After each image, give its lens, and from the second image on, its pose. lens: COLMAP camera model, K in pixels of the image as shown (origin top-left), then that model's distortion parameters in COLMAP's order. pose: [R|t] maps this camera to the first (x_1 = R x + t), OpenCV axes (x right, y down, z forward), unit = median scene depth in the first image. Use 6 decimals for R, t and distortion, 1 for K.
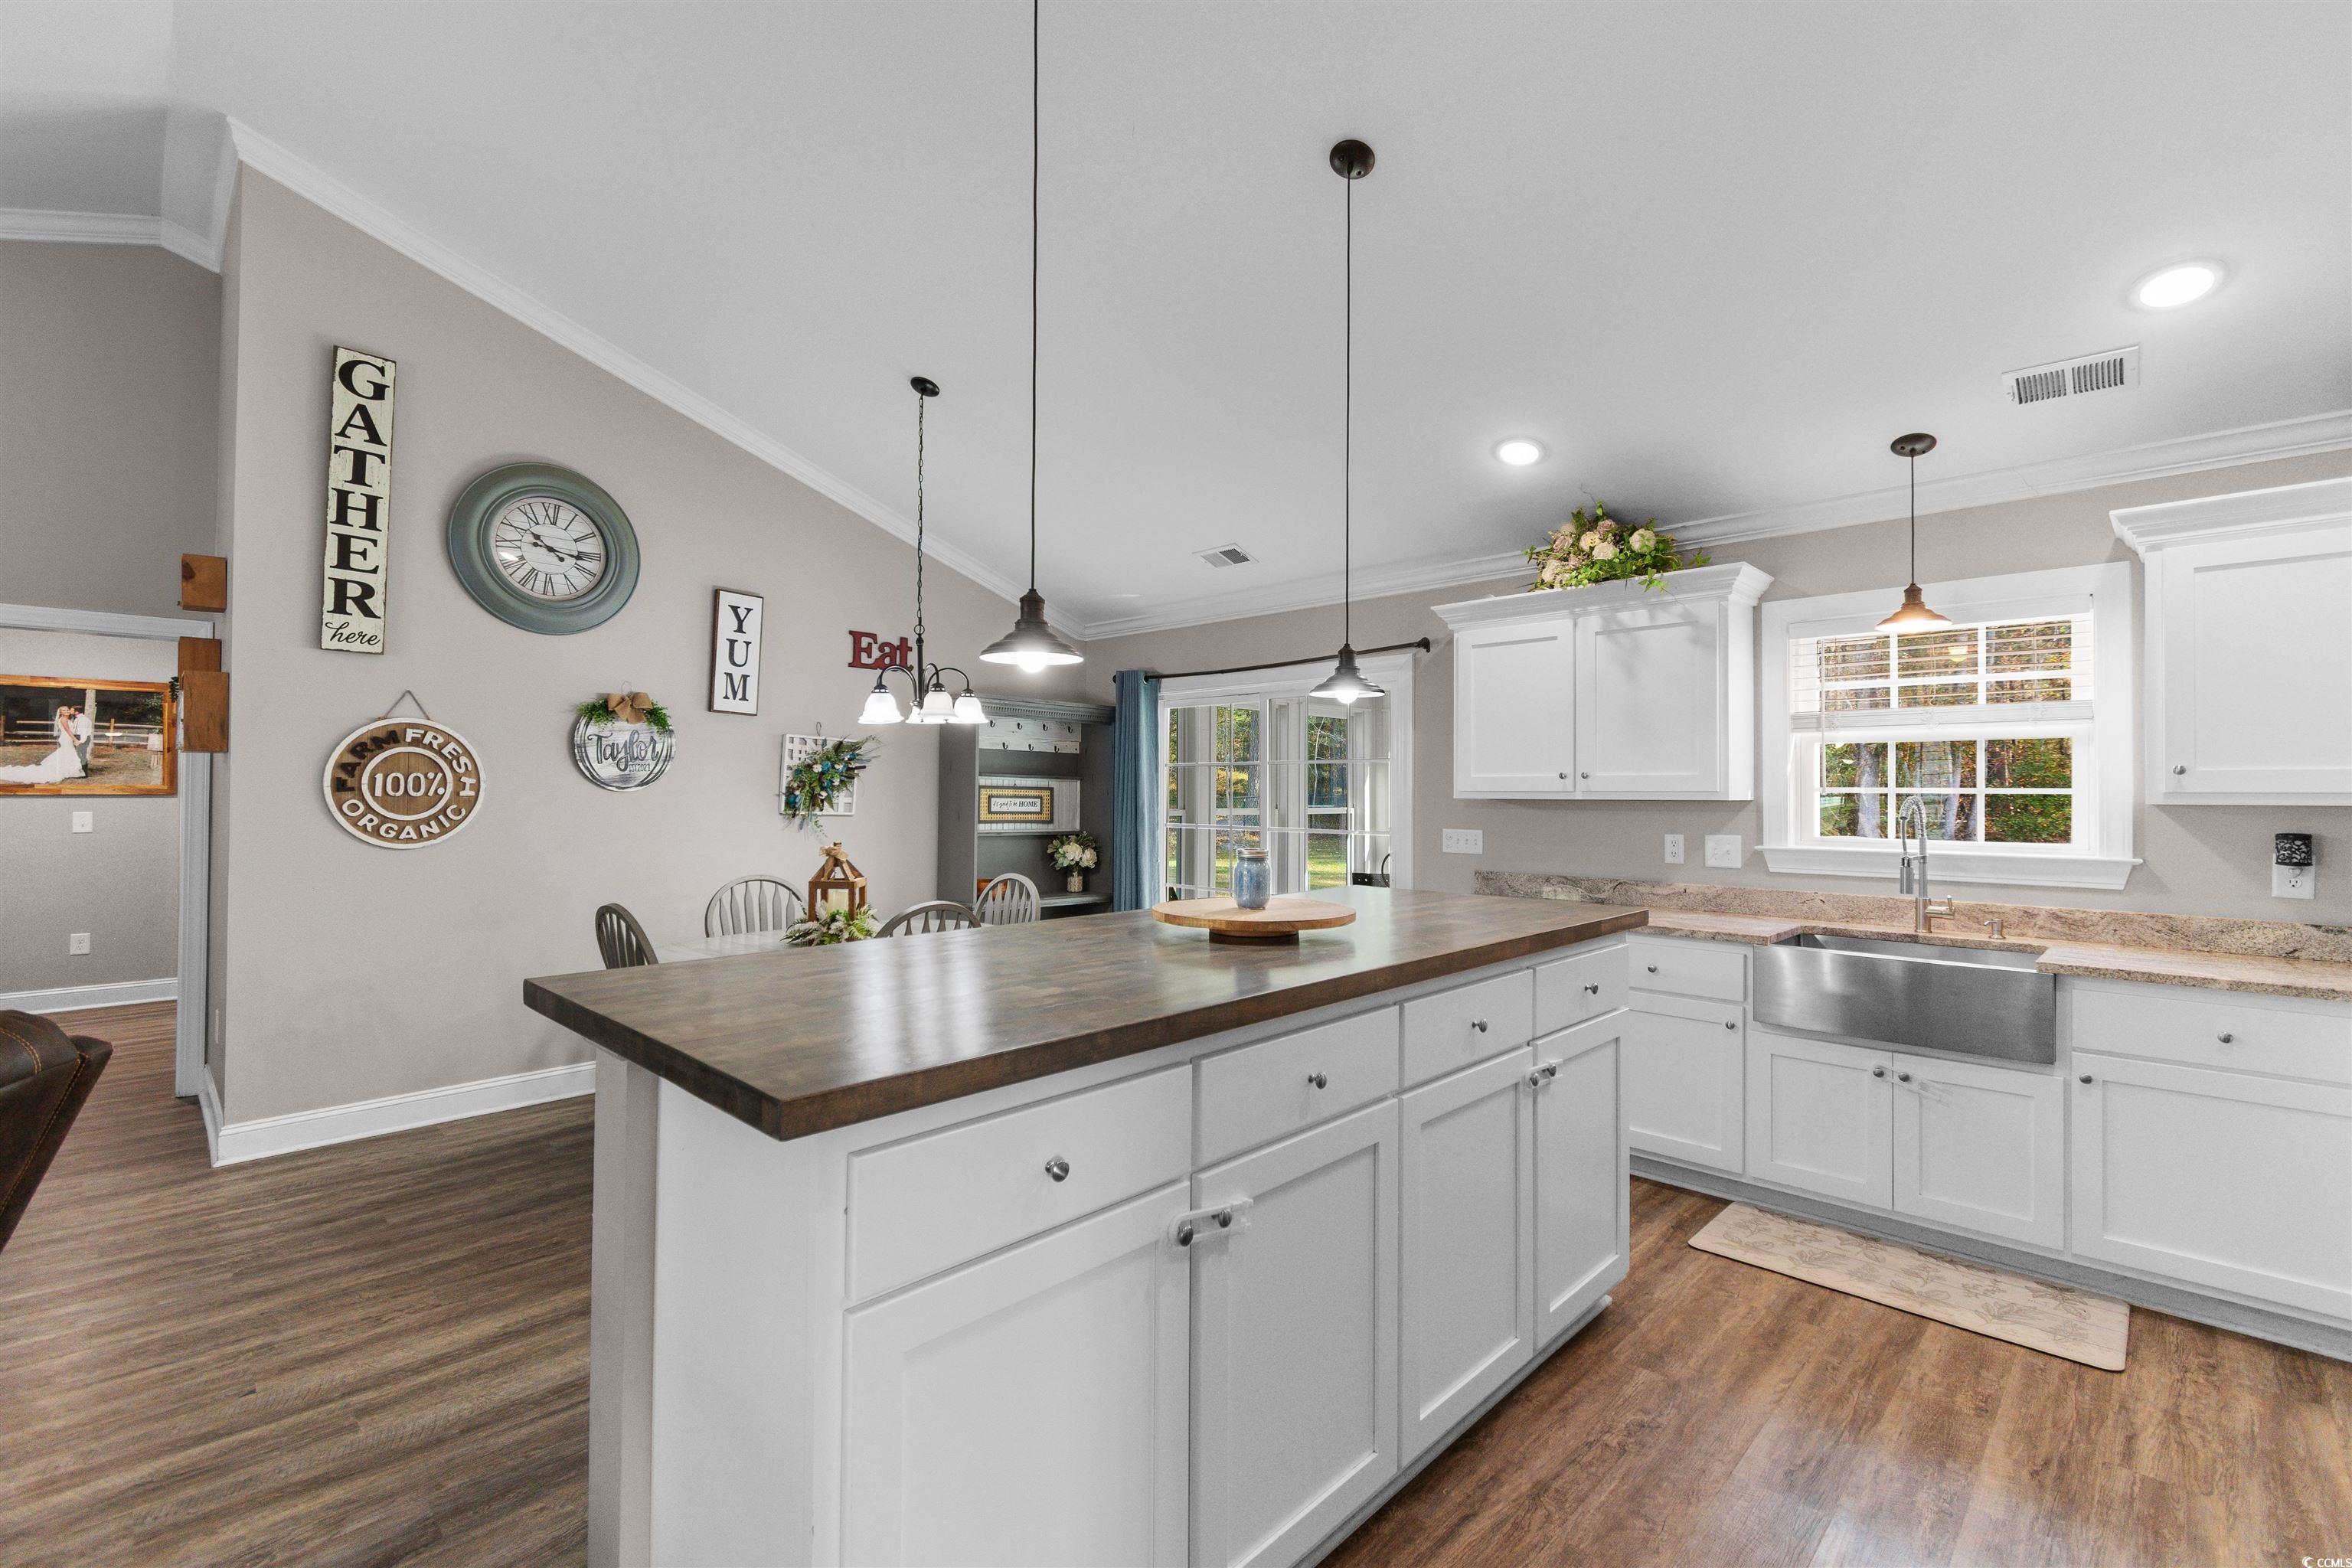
lens RADIAL K [[1041.7, 0, 1167.5], [0, 1041.7, 780.8], [0, 0, 1]] dist [0.005456, -0.002570]
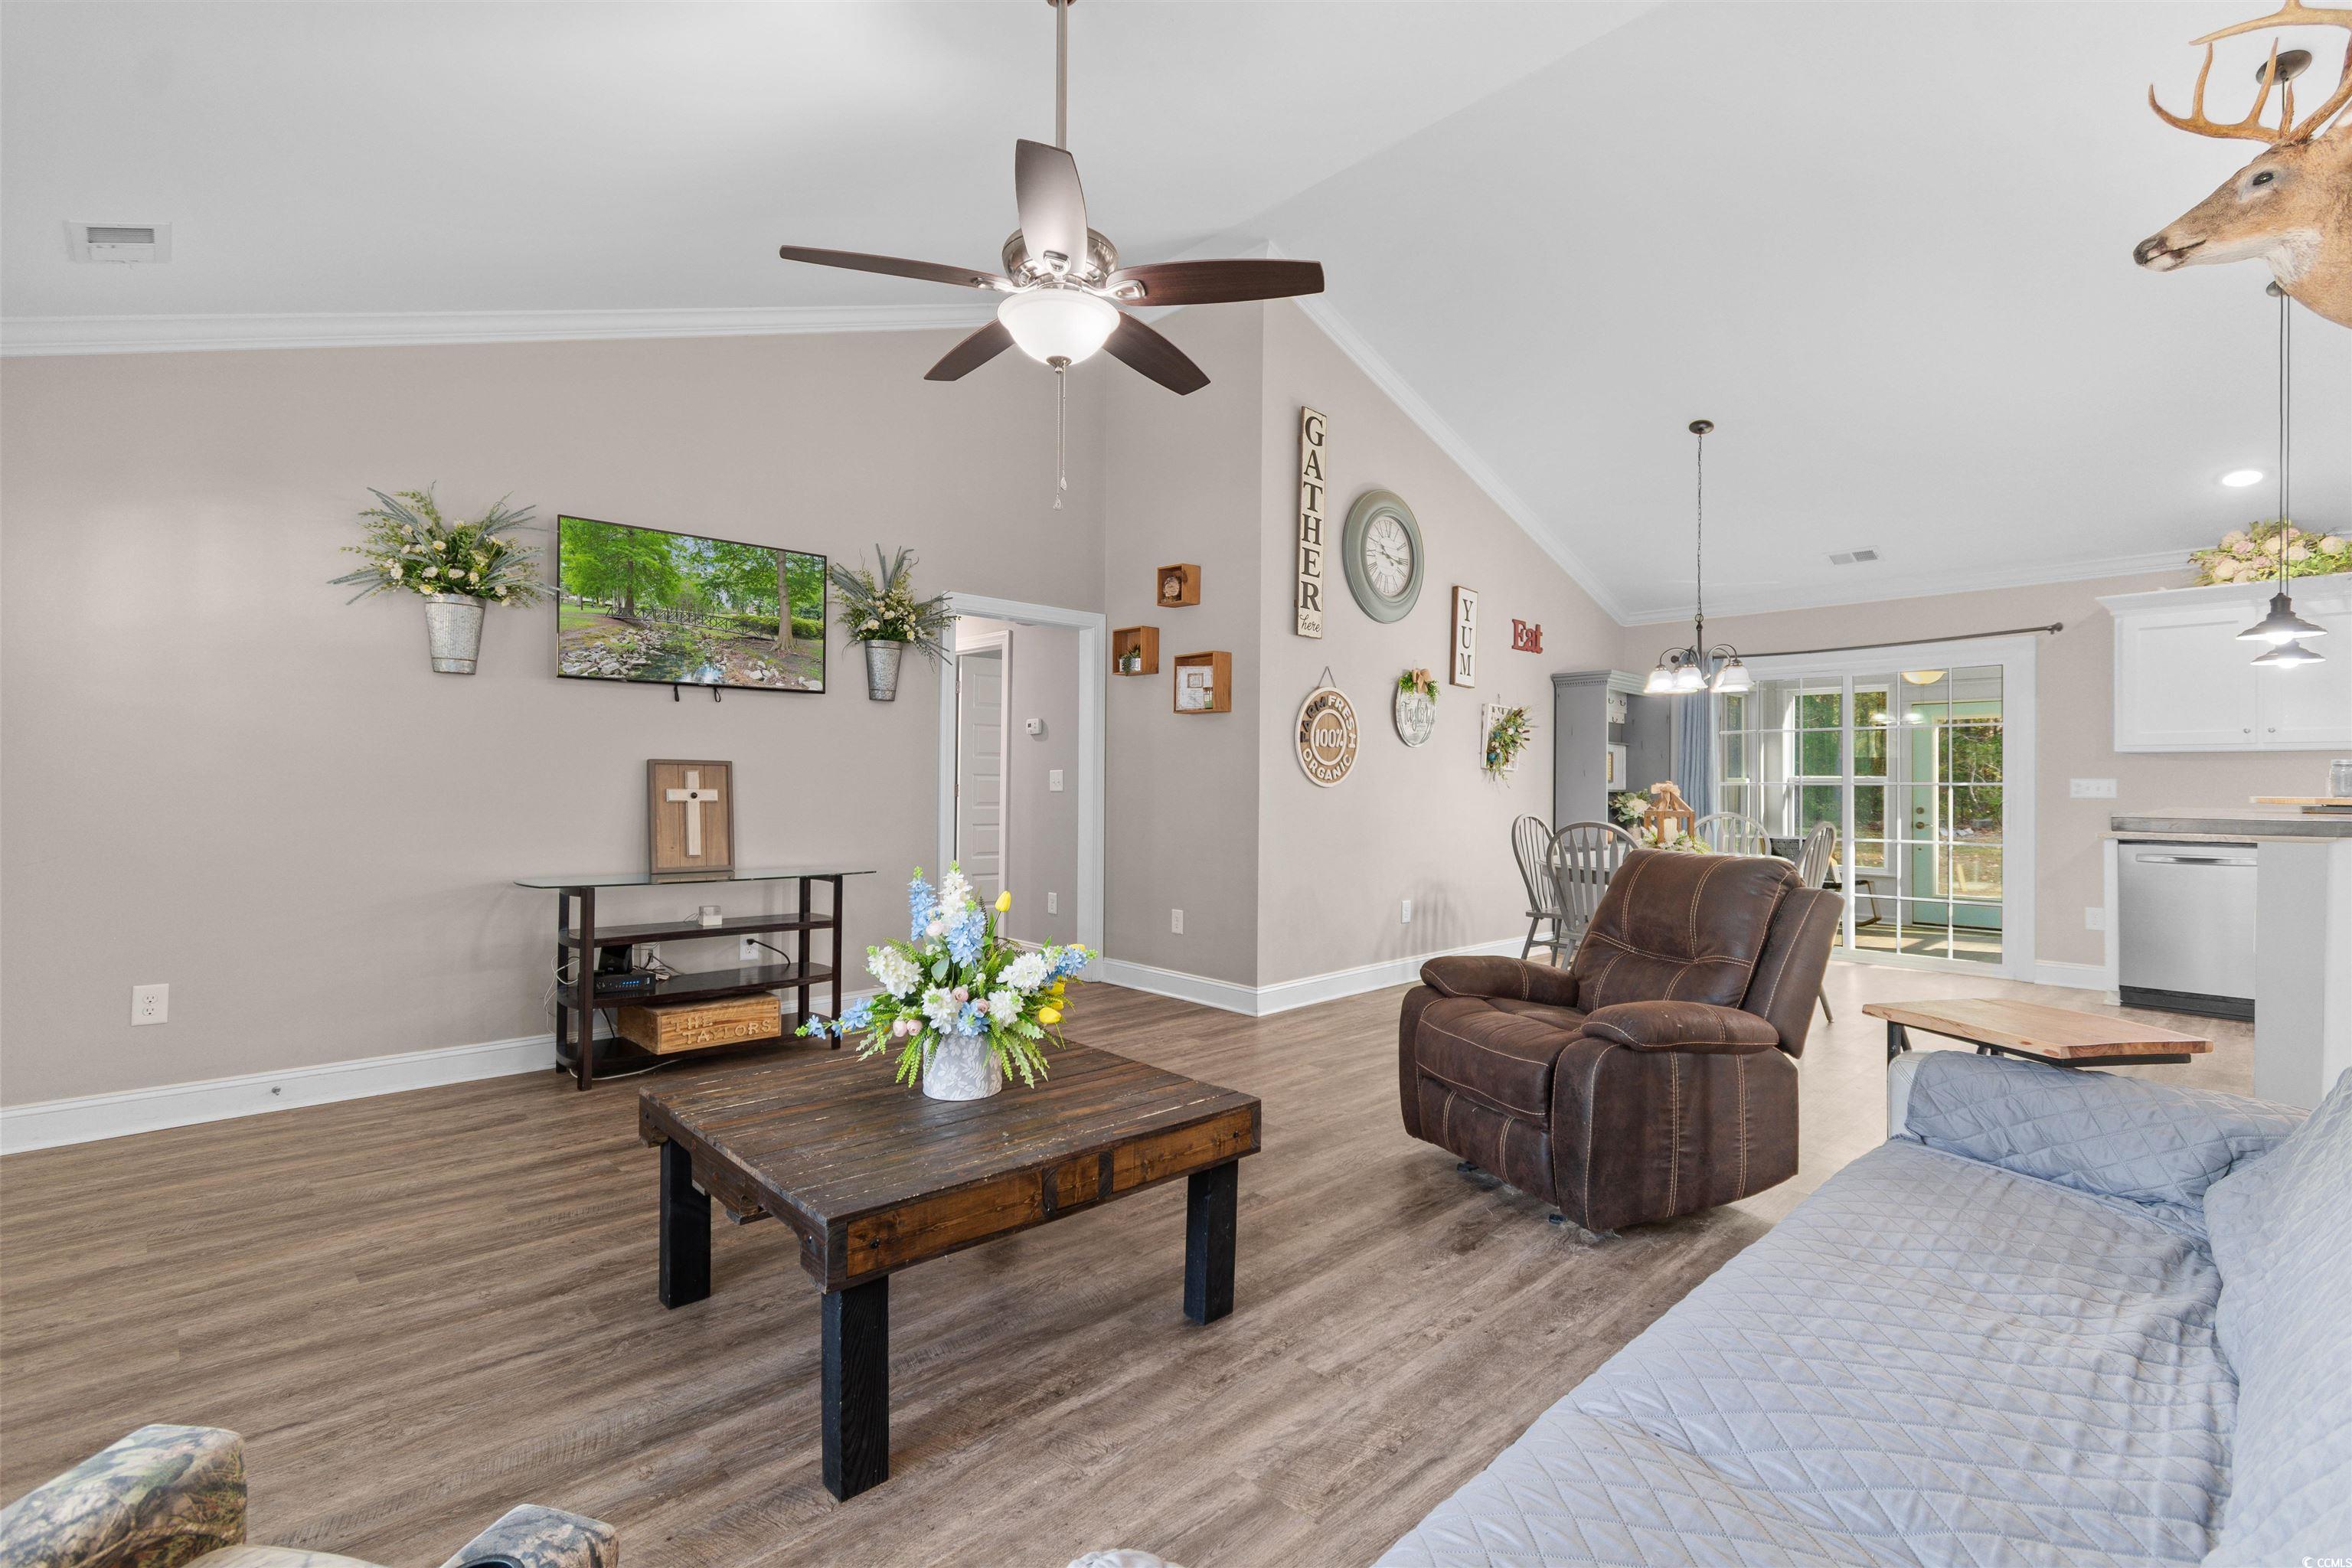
lens RADIAL K [[1041.7, 0, 1192.1], [0, 1041.7, 777.4], [0, 0, 1]] dist [0.005456, -0.002570]
pose [[0.999136, 0.001988, -0.041505, -0.872396], [-0.001744, 0.999981, 0.005914, 0.047356], [0.041516, -0.005836, 0.999121, -0.328859]]
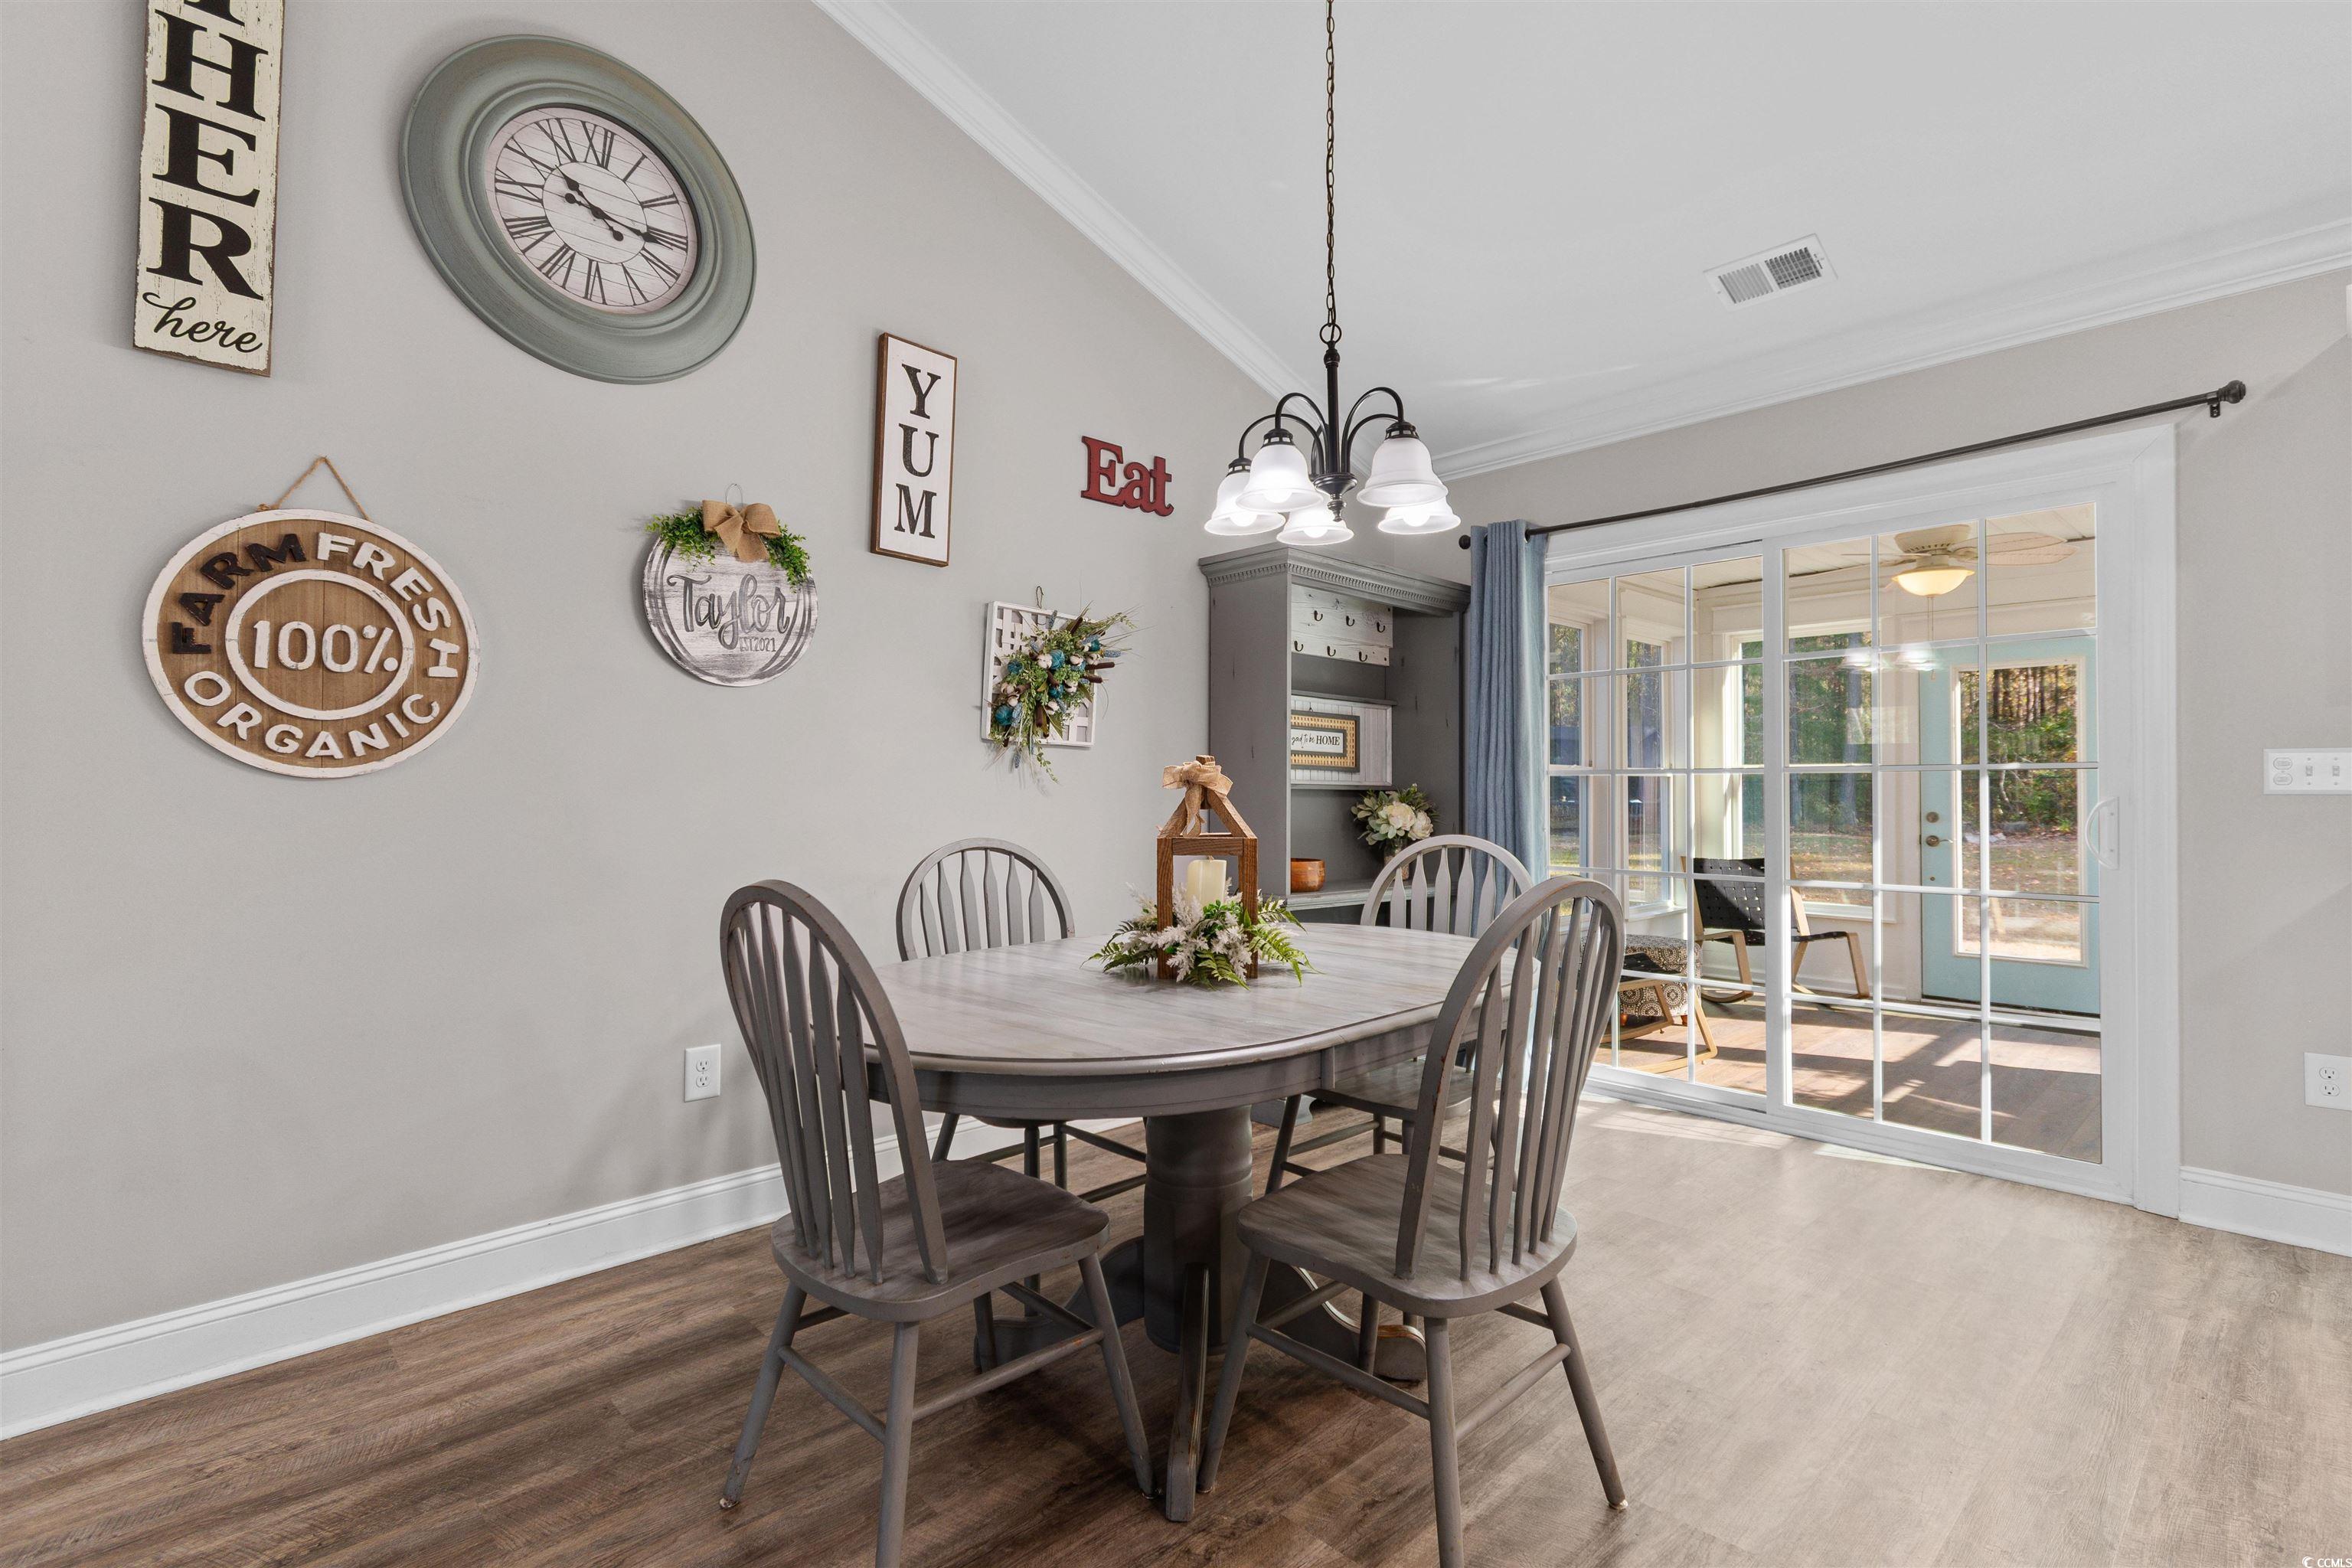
lens RADIAL K [[1103.8, 0, 1168.4], [0, 1103.8, 782.9], [0, 0, 1]] dist [-0.005829, -0.001323]
pose [[0.998888, -0.005492, -0.046827, -0.315924], [0.005794, 0.999963, 0.006328, 0.068640], [0.046791, -0.006592, 0.998883, 0.516865]]
